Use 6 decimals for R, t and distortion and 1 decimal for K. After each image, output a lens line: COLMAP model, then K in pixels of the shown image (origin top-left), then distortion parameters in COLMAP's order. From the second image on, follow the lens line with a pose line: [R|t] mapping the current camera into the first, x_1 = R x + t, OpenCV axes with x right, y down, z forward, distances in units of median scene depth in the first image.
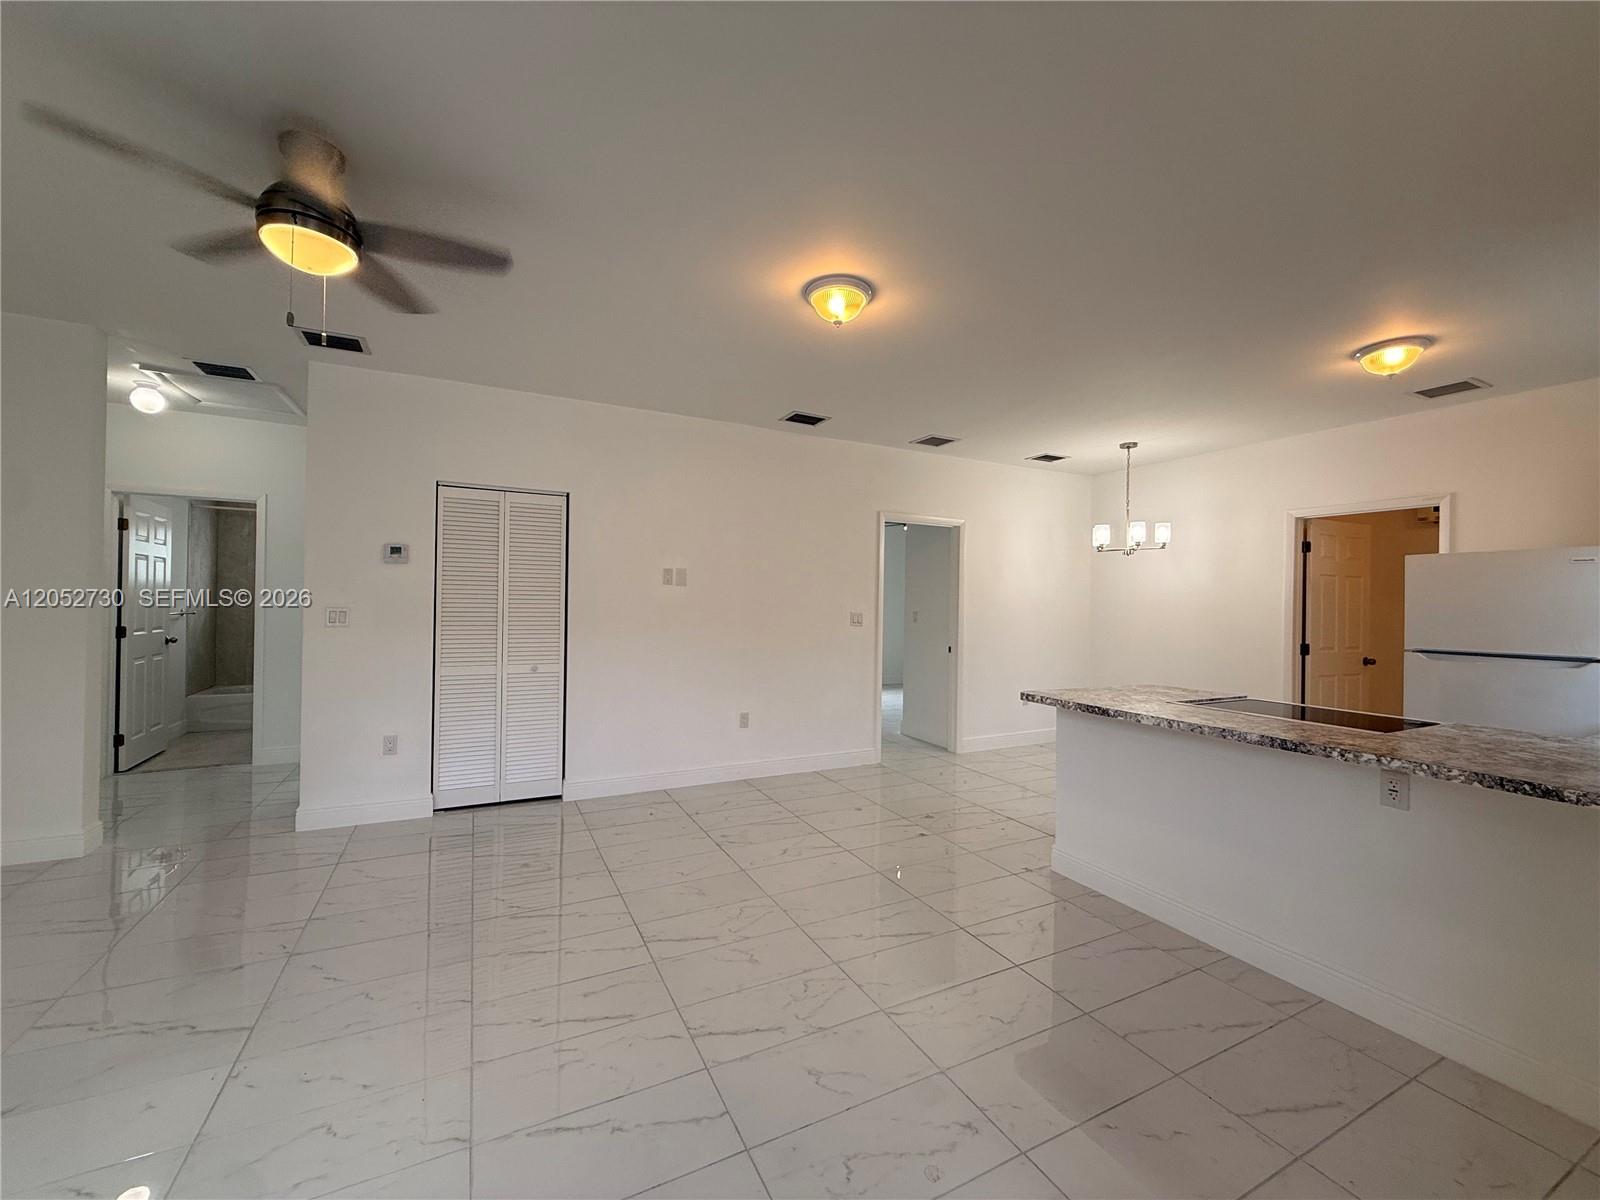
lens RADIAL K [[638.5, 0, 797.8], [0, 638.5, 606.6], [0, 0, 1]] dist [0.000018, -0.000518]
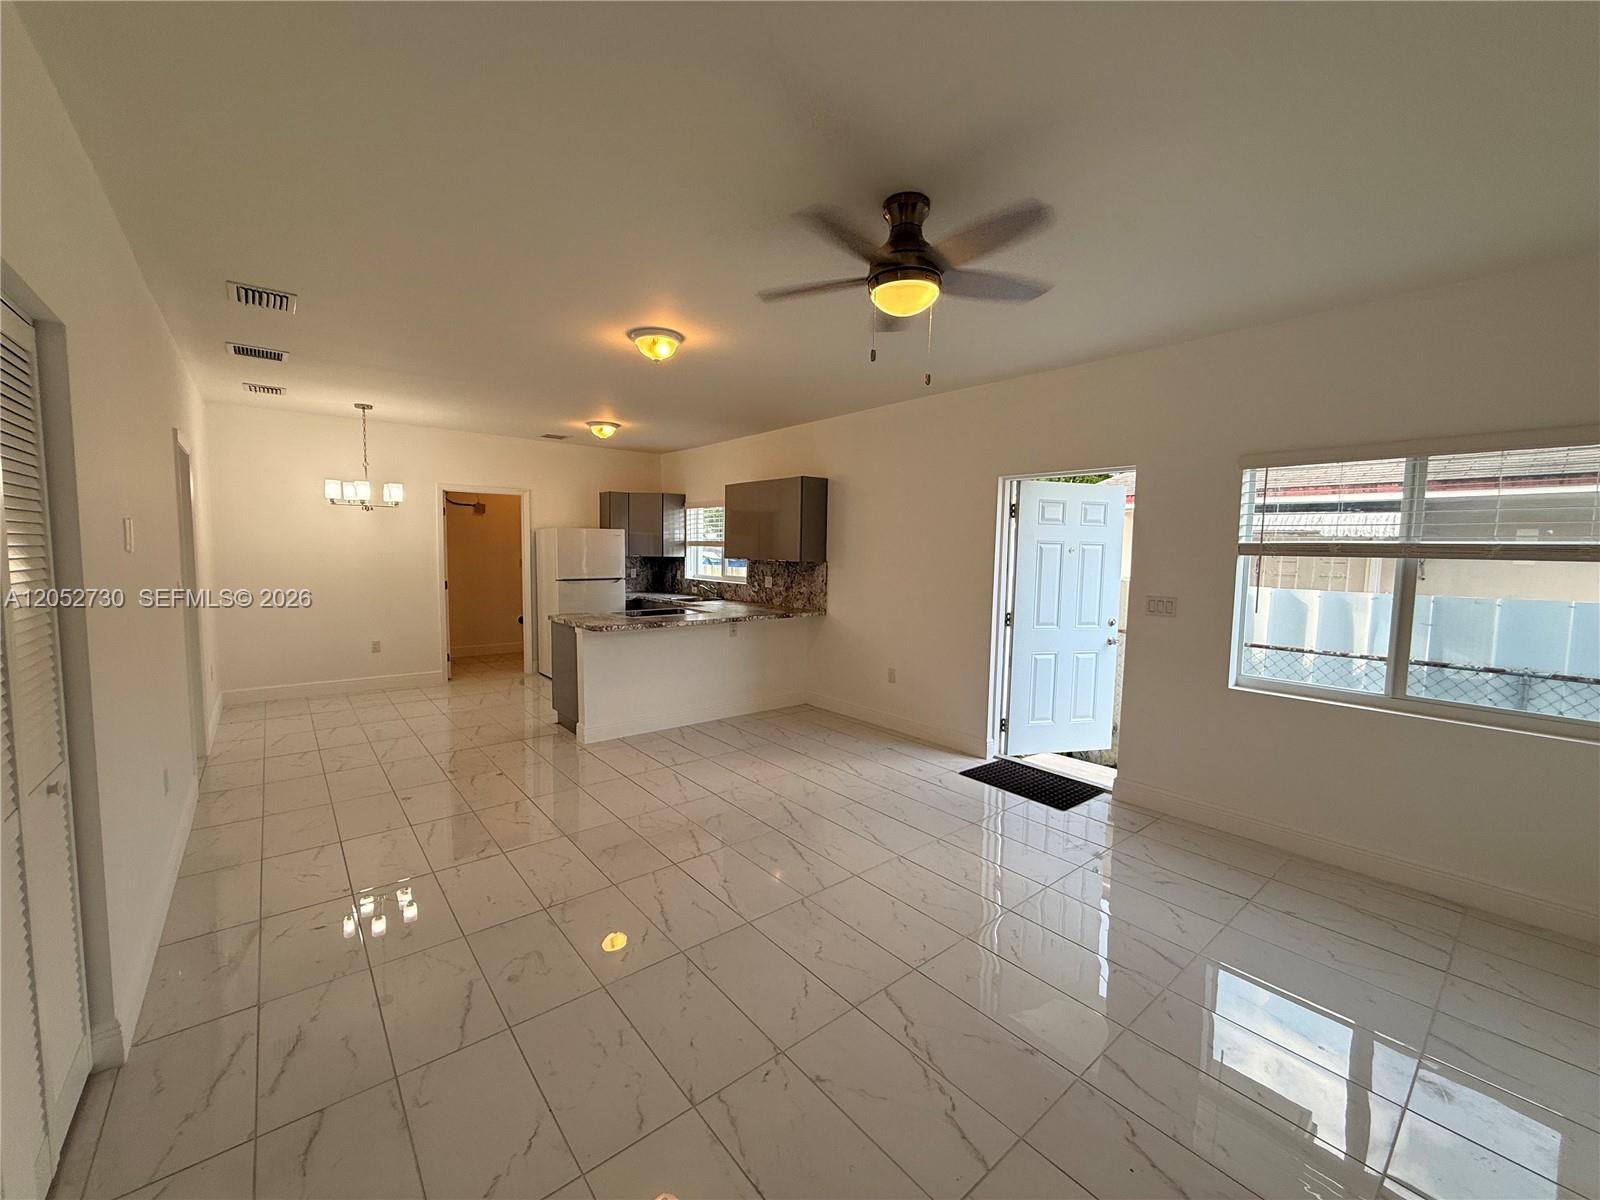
lens RADIAL K [[638.5, 0, 797.7], [0, 638.5, 602.4], [0, 0, 1]] dist [0.000018, -0.000518]
pose [[-0.219769, -0.100332, 0.970379, -0.868644], [-0.012176, 0.994902, 0.100110, -0.052884], [-0.975476, 0.010186, -0.219871, 0.657952]]
